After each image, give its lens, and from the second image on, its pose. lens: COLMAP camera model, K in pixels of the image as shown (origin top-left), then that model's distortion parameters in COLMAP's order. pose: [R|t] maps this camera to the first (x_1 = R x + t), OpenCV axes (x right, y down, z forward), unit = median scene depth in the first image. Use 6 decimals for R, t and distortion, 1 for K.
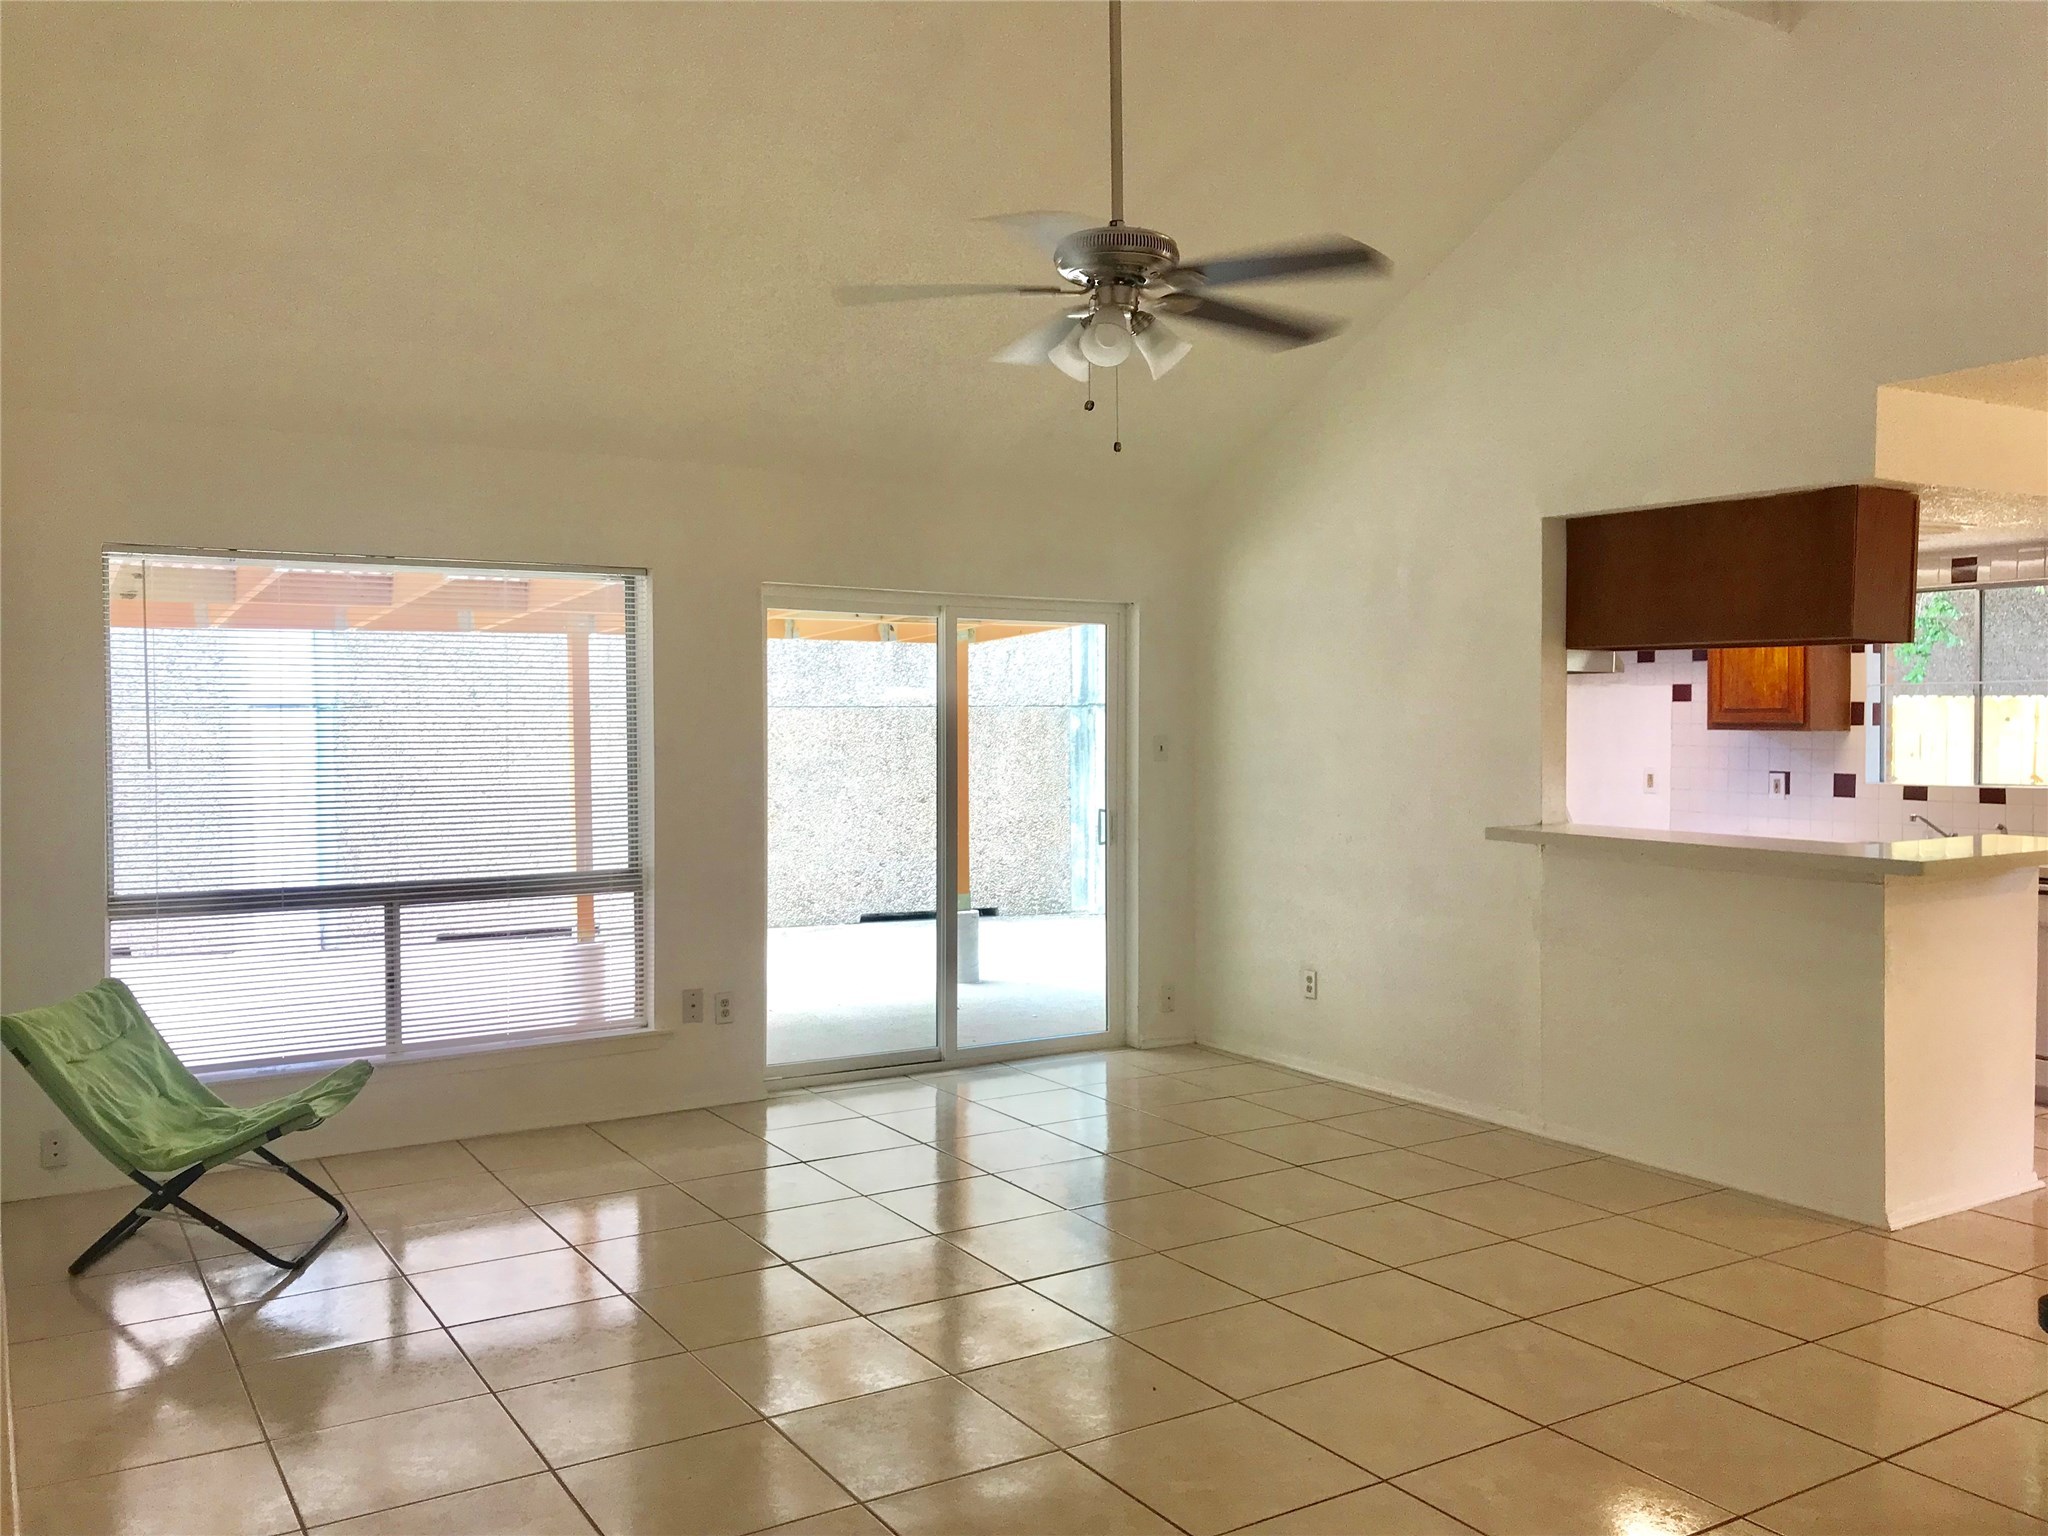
lens RADIAL K [[1696.0, 0, 1024.0], [0, 1696.0, 768.0], [0, 0, 1]] dist [-0.009085, -0.003218]
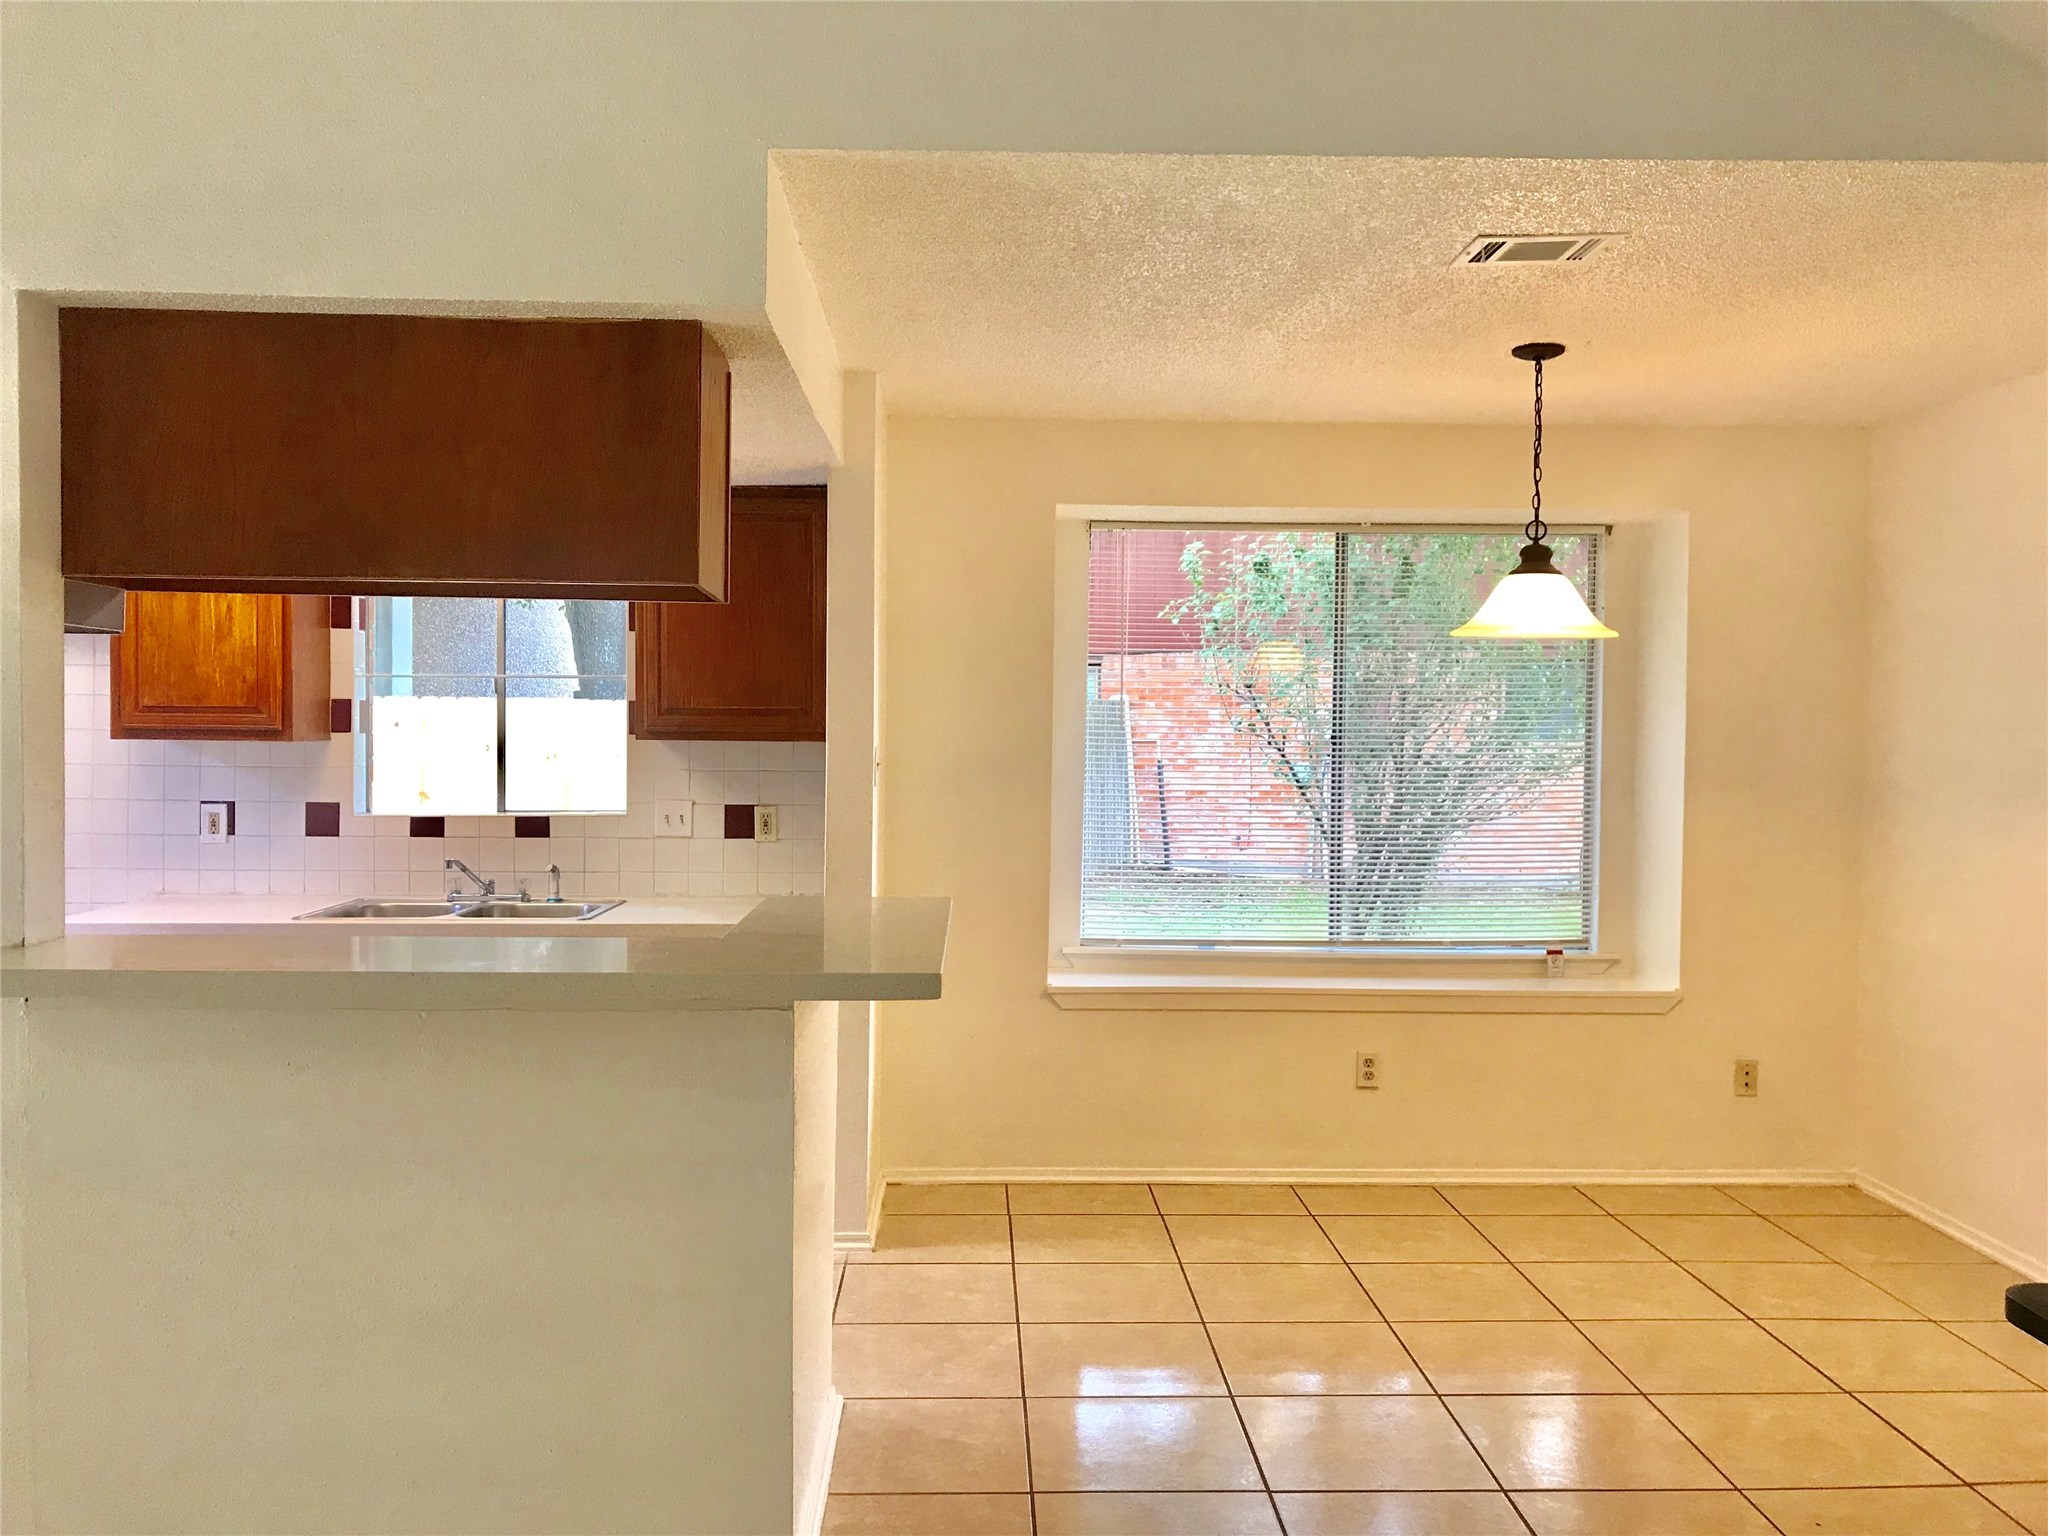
lens RADIAL K [[1696.0, 0, 1024.0], [0, 1696.0, 768.0], [0, 0, 1]] dist [-0.009085, -0.003218]
pose [[0.501884, -0.016592, 0.864776, 0.030456], [0.019452, 0.999780, 0.007893, -0.010674], [-0.864716, 0.012861, 0.502096, 0.407002]]
